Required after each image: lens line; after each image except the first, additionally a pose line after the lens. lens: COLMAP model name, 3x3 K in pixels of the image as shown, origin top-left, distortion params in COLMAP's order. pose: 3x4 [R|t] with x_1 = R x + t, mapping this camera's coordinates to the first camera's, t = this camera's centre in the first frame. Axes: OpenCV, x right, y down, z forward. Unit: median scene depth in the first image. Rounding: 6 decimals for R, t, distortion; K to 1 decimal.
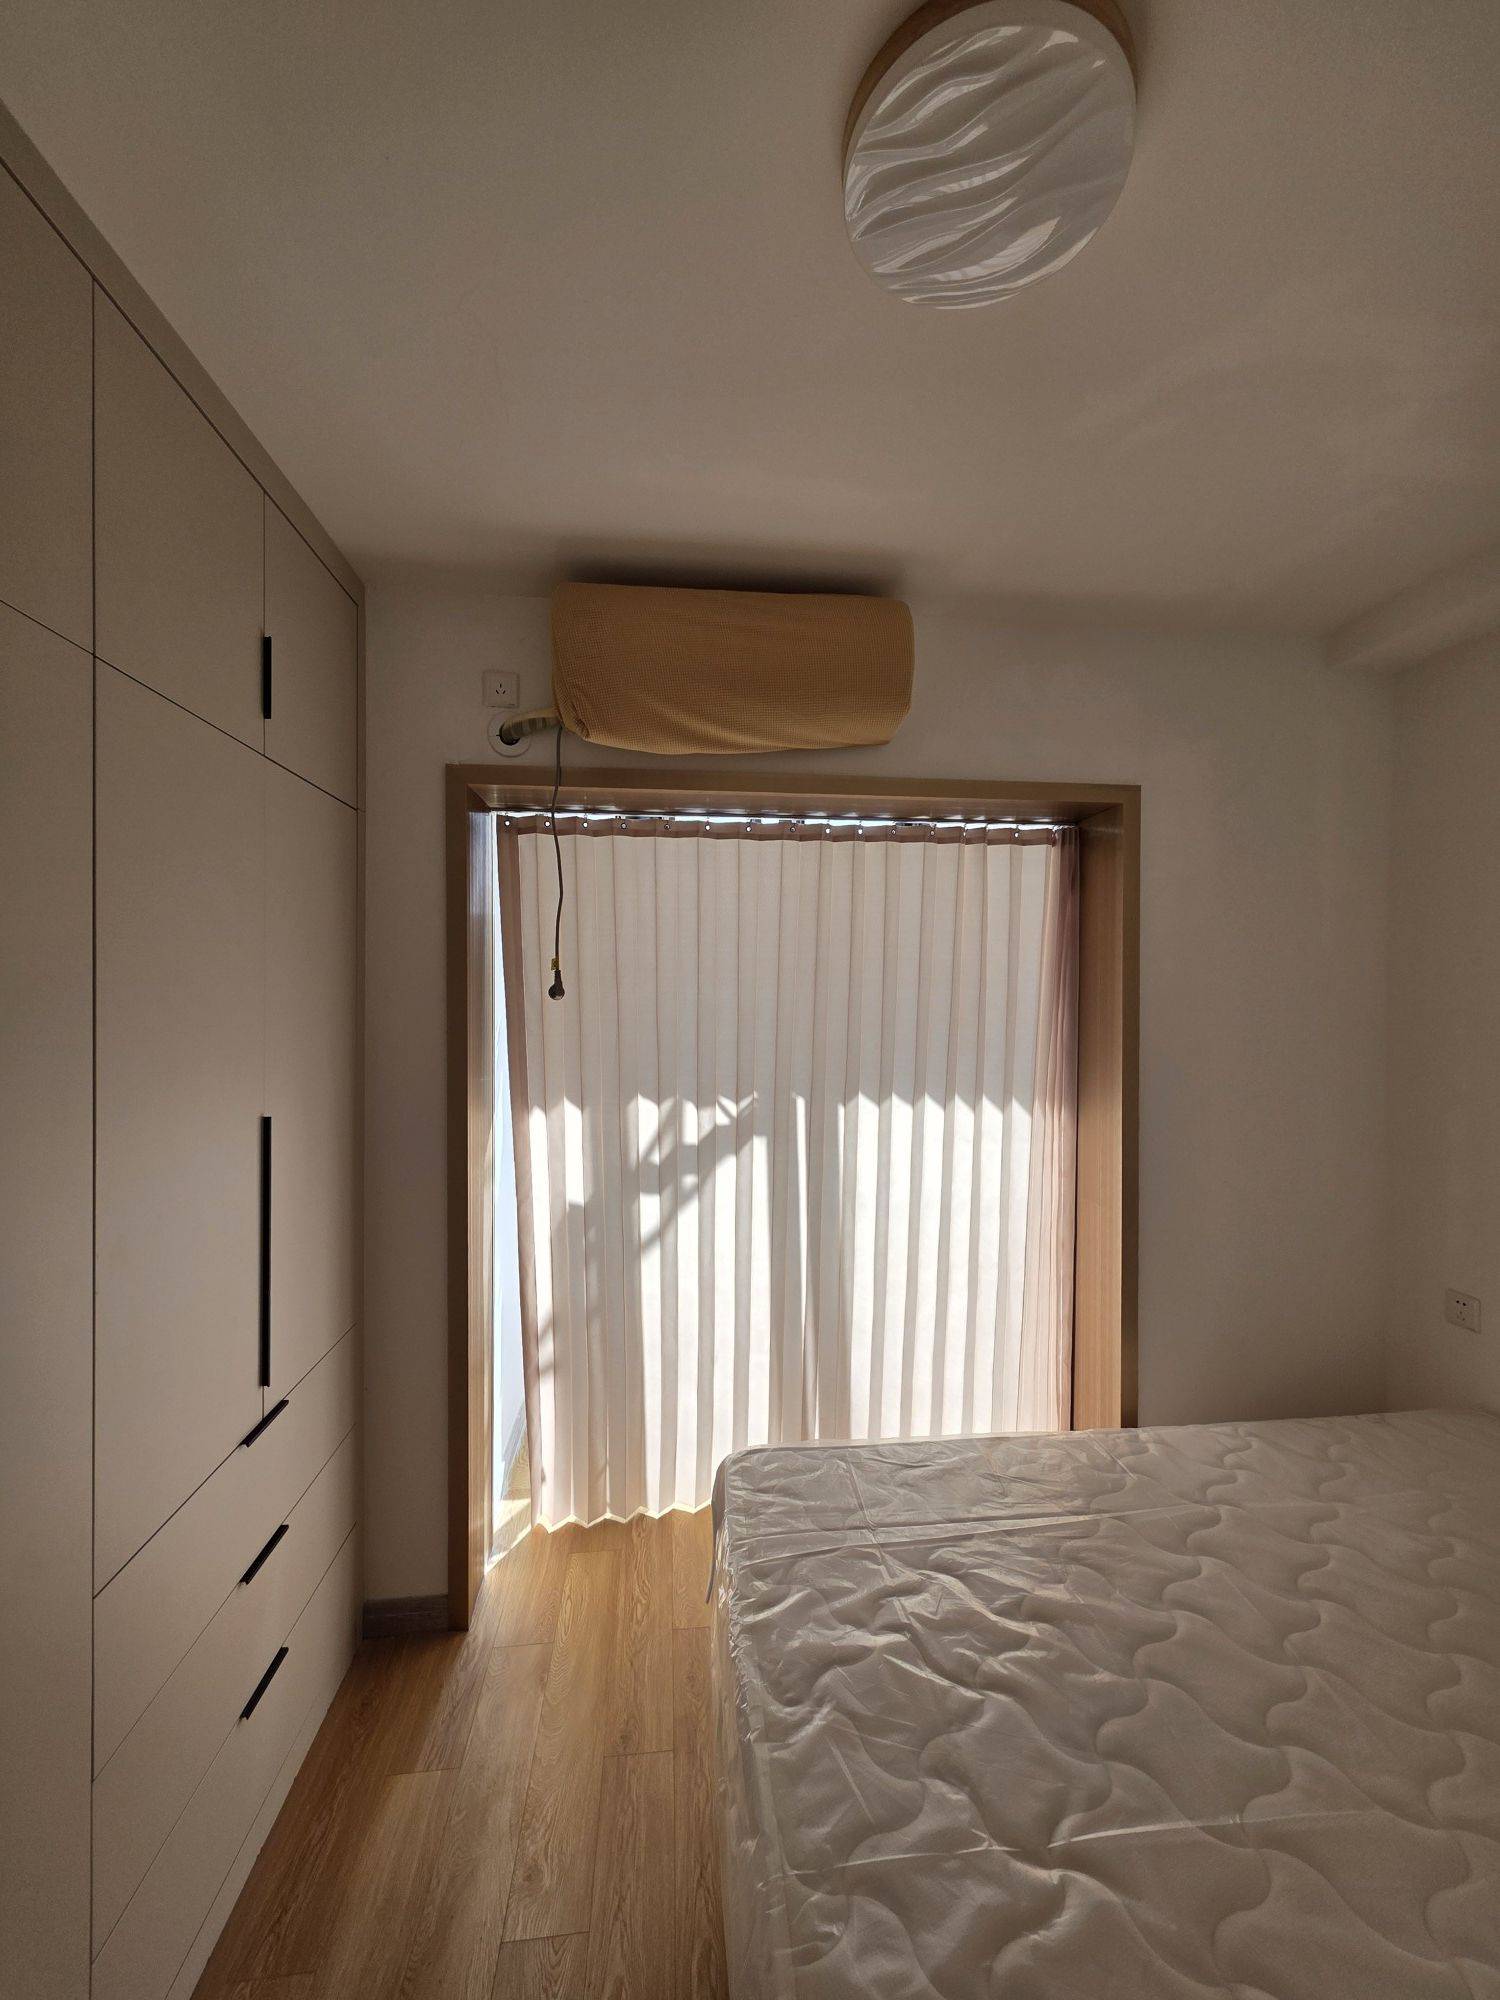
lens RADIAL K [[795.9, 0, 756.7], [0, 795.9, 999.7], [0, 0, 1]] dist [0.001222, -0.000086]
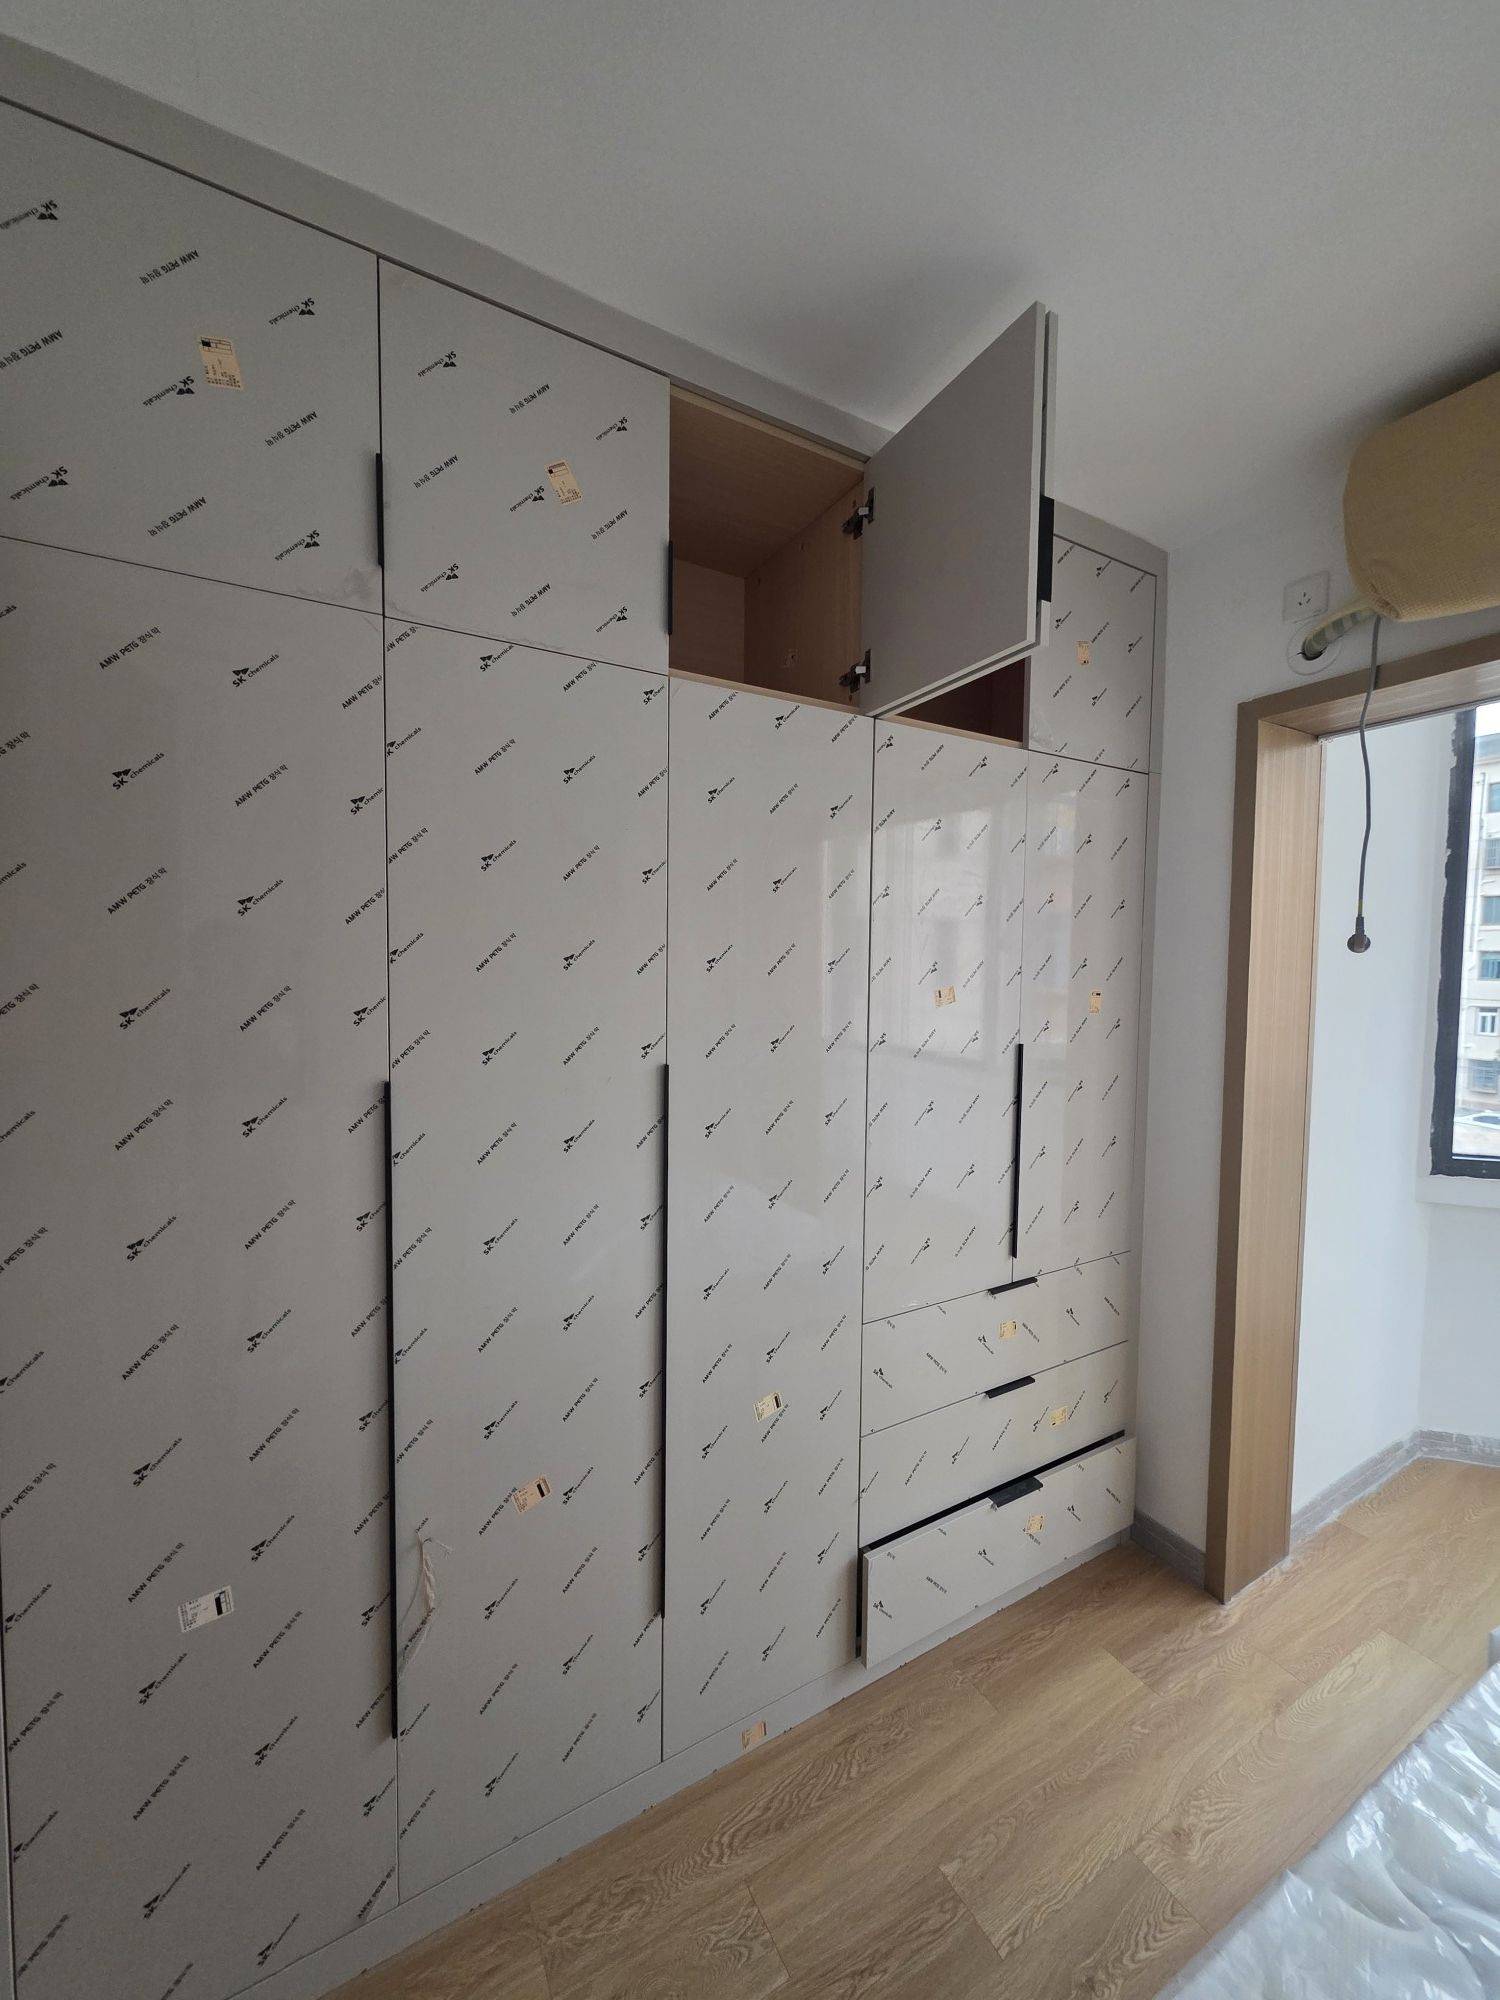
lens RADIAL K [[795.9, 0, 756.7], [0, 795.9, 999.7], [0, 0, 1]] dist [0.001222, -0.000086]
pose [[0.405384, 0.045444, -0.913016, 0.259400], [-0.013502, 0.998952, 0.043726, 0.022094], [0.914047, -0.005398, 0.405573, 0.090313]]
